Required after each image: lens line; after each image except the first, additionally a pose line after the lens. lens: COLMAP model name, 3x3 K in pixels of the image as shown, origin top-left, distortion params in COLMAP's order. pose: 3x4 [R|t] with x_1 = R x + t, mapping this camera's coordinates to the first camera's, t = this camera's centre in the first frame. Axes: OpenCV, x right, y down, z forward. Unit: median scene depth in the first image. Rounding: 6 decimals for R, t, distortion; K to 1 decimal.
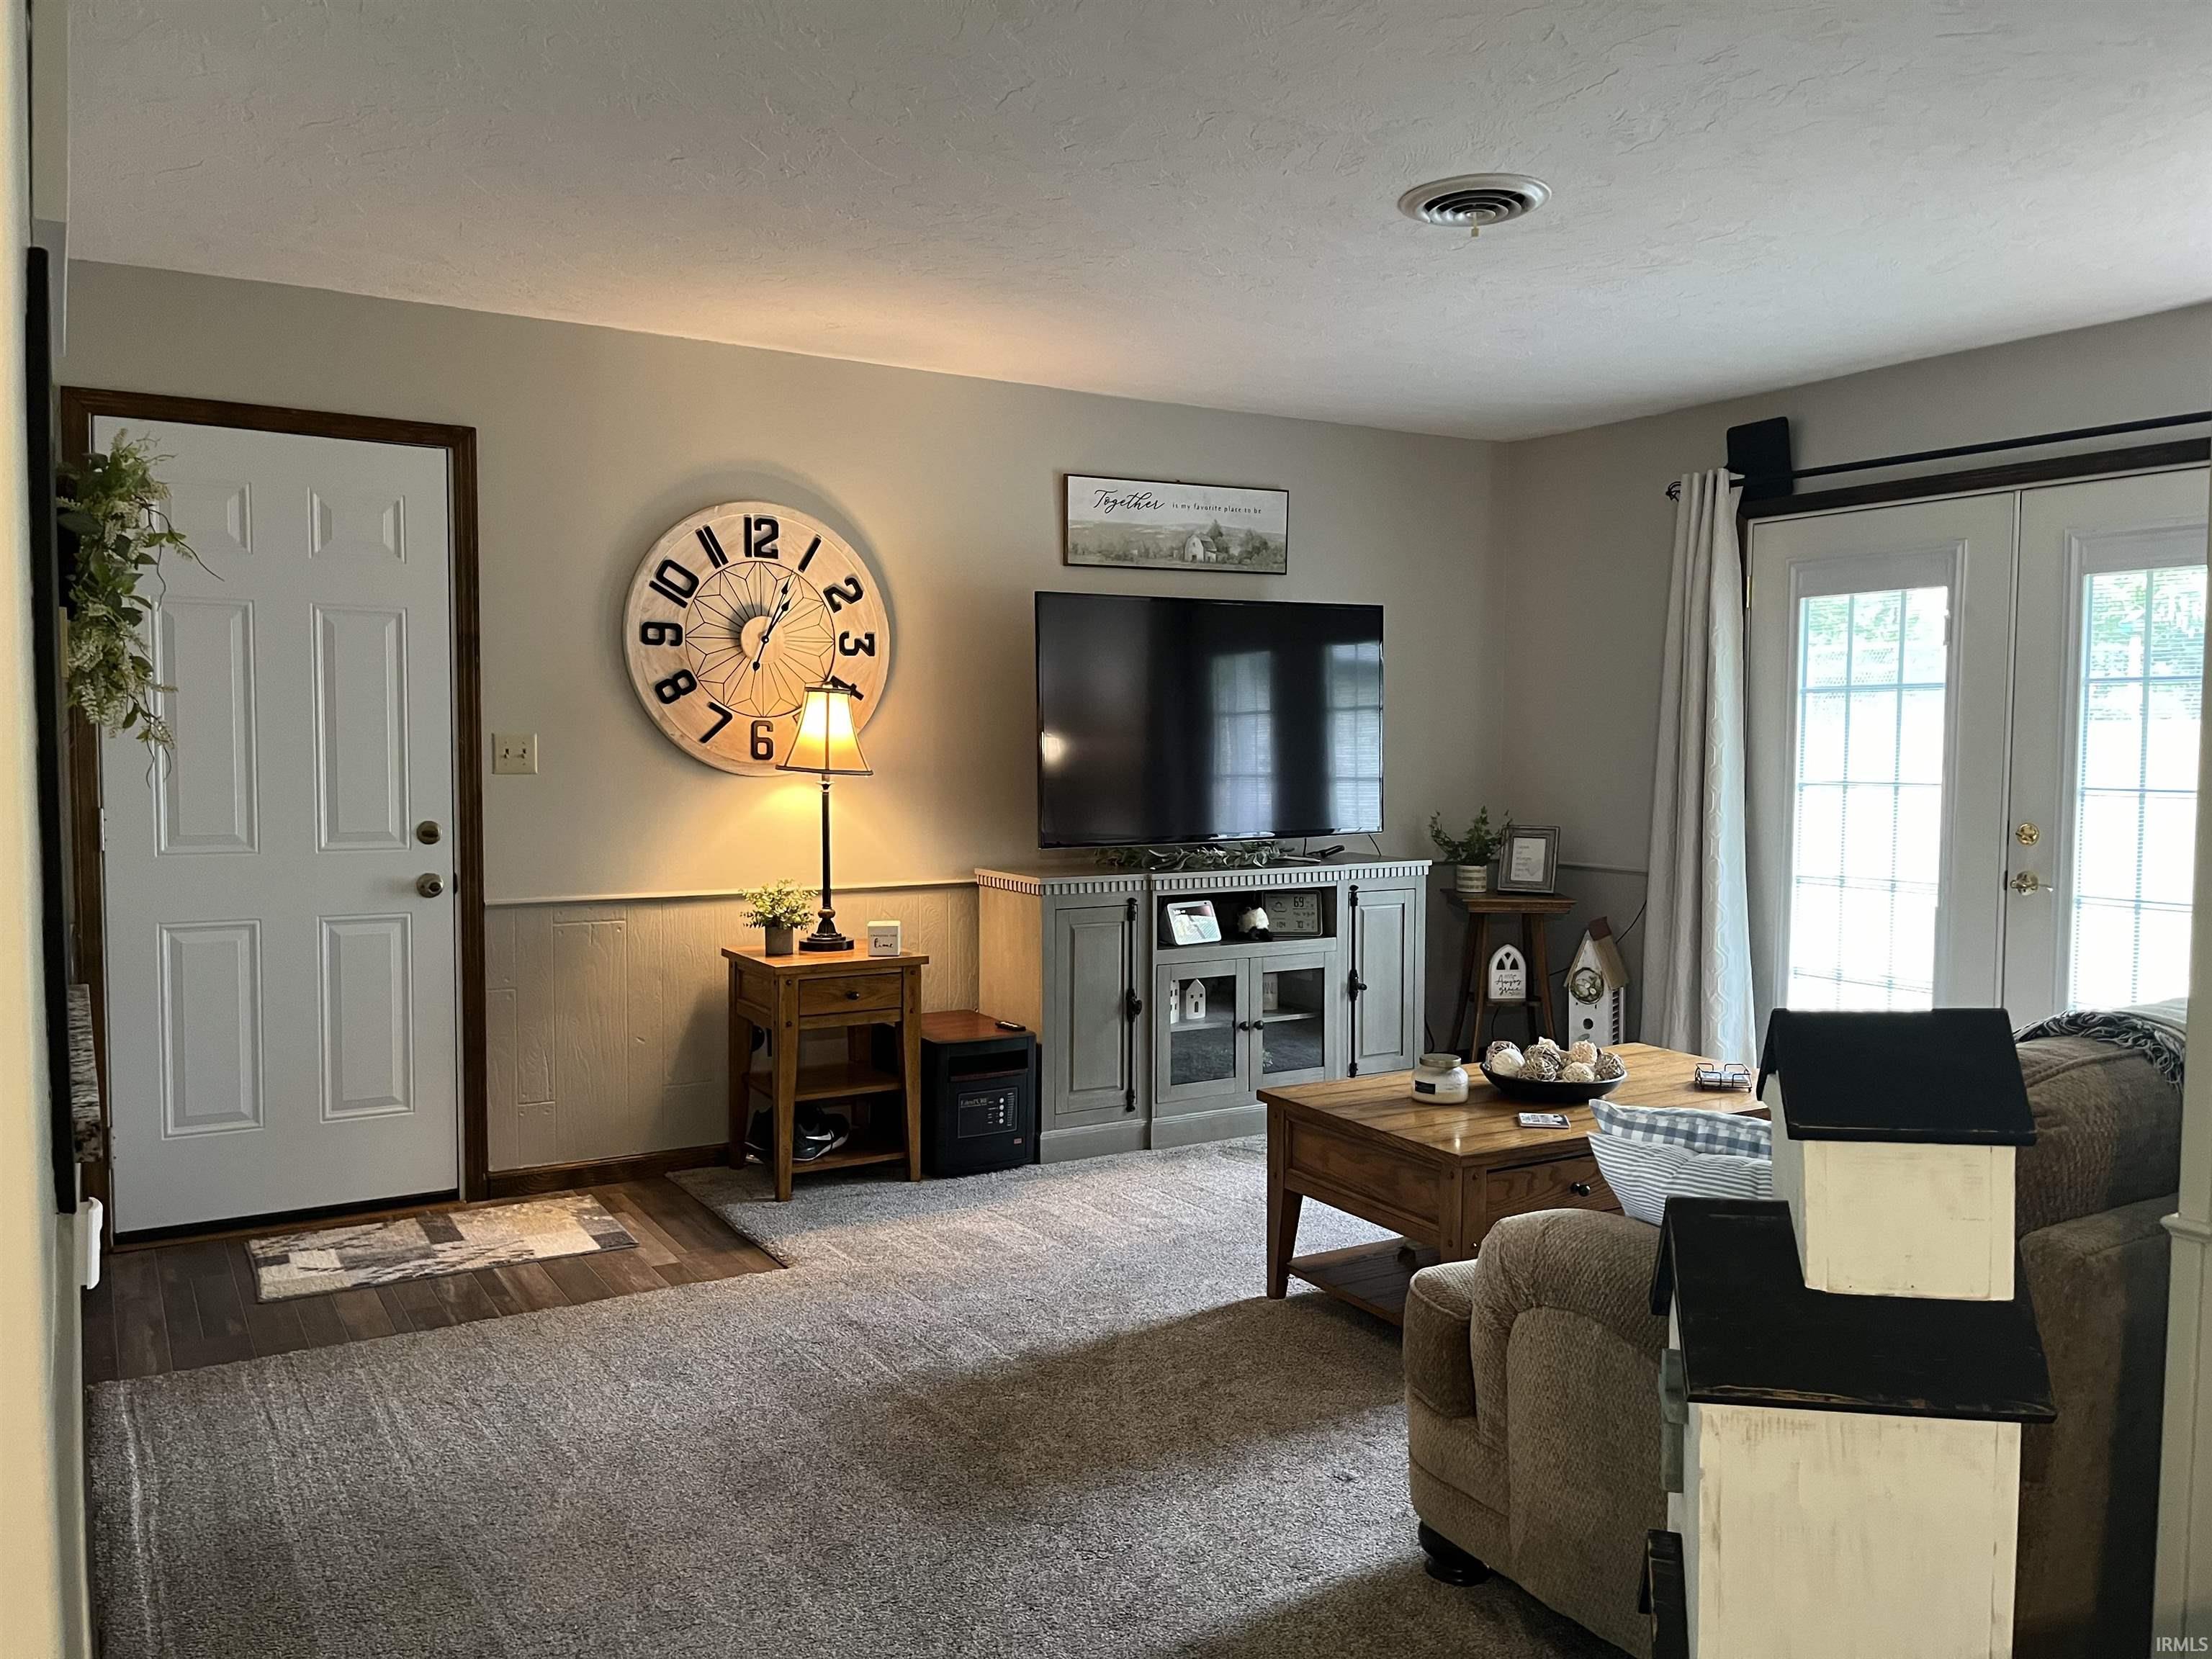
lens RADIAL K [[1679.1, 0, 1103.8], [0, 1679.1, 832.0], [0, 0, 1]] dist [0.076117, -0.112458]
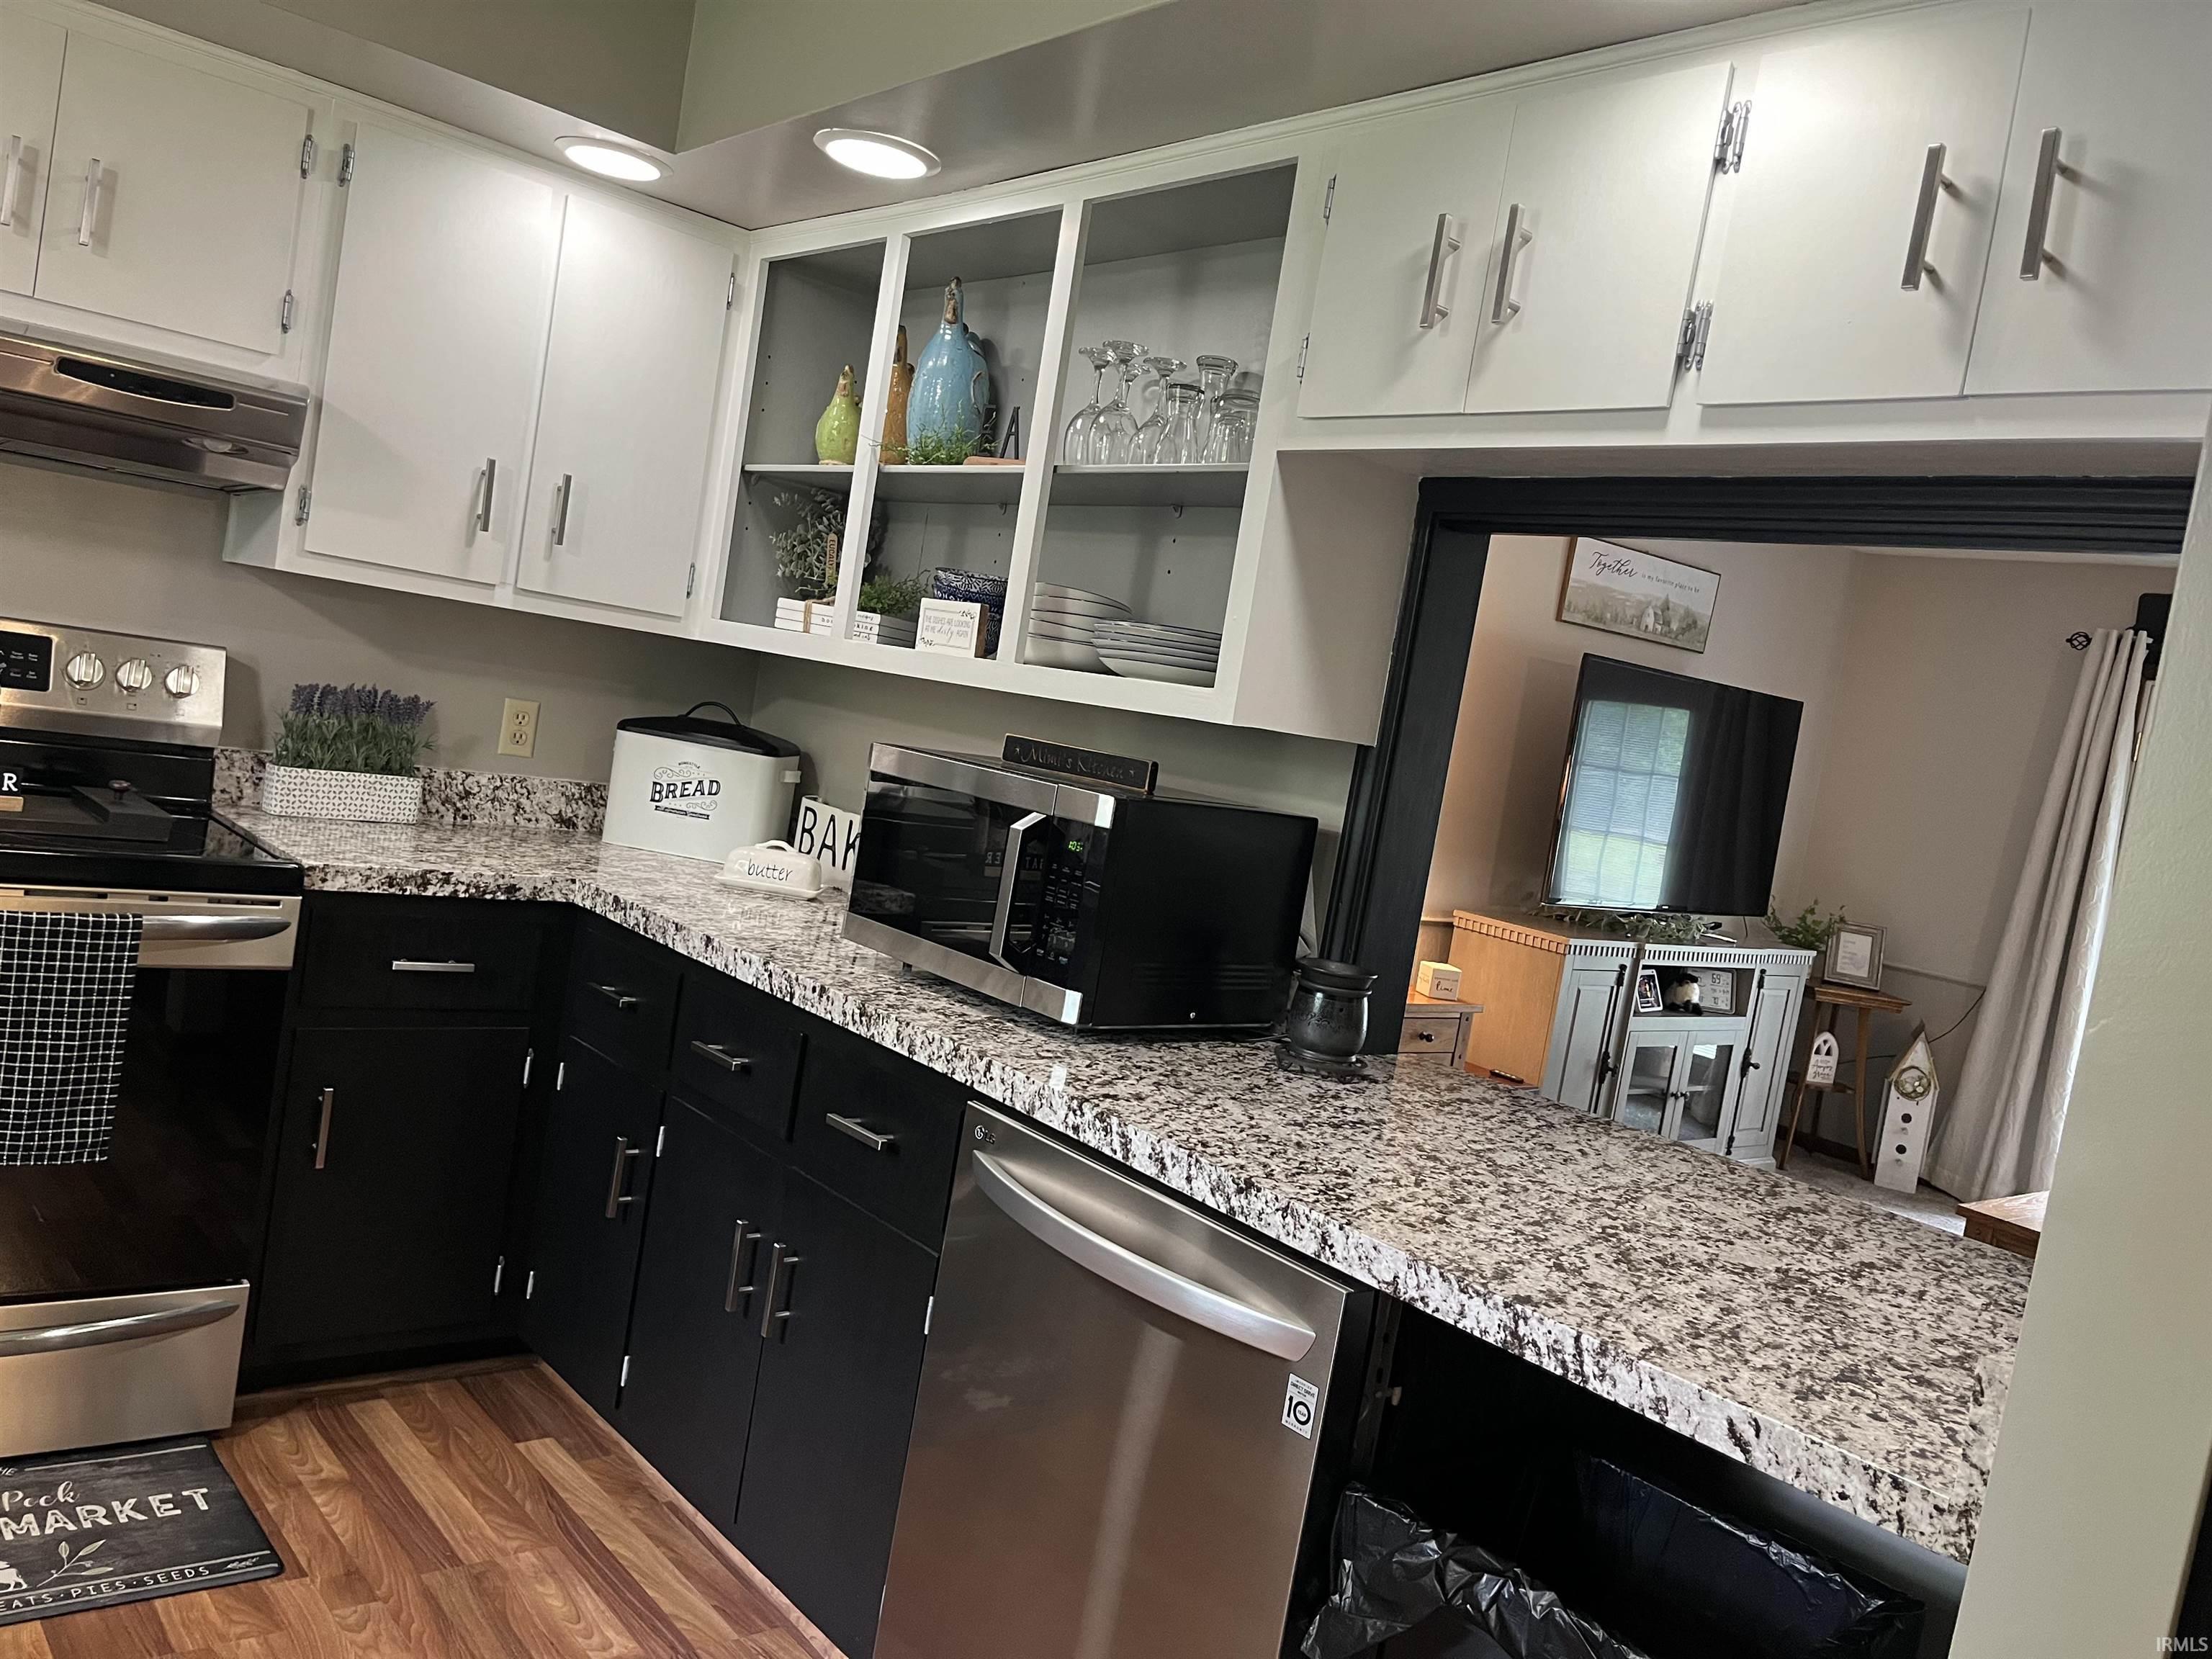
lens RADIAL K [[1679.1, 0, 1111.7], [0, 1679.1, 841.1], [0, 0, 1]] dist [0.076117, -0.112458]
pose [[0.973998, 0.142207, 0.176367, -0.428116], [-0.149572, 0.988322, 0.029122, -0.016335], [-0.170166, -0.054744, 0.983894, 0.037520]]
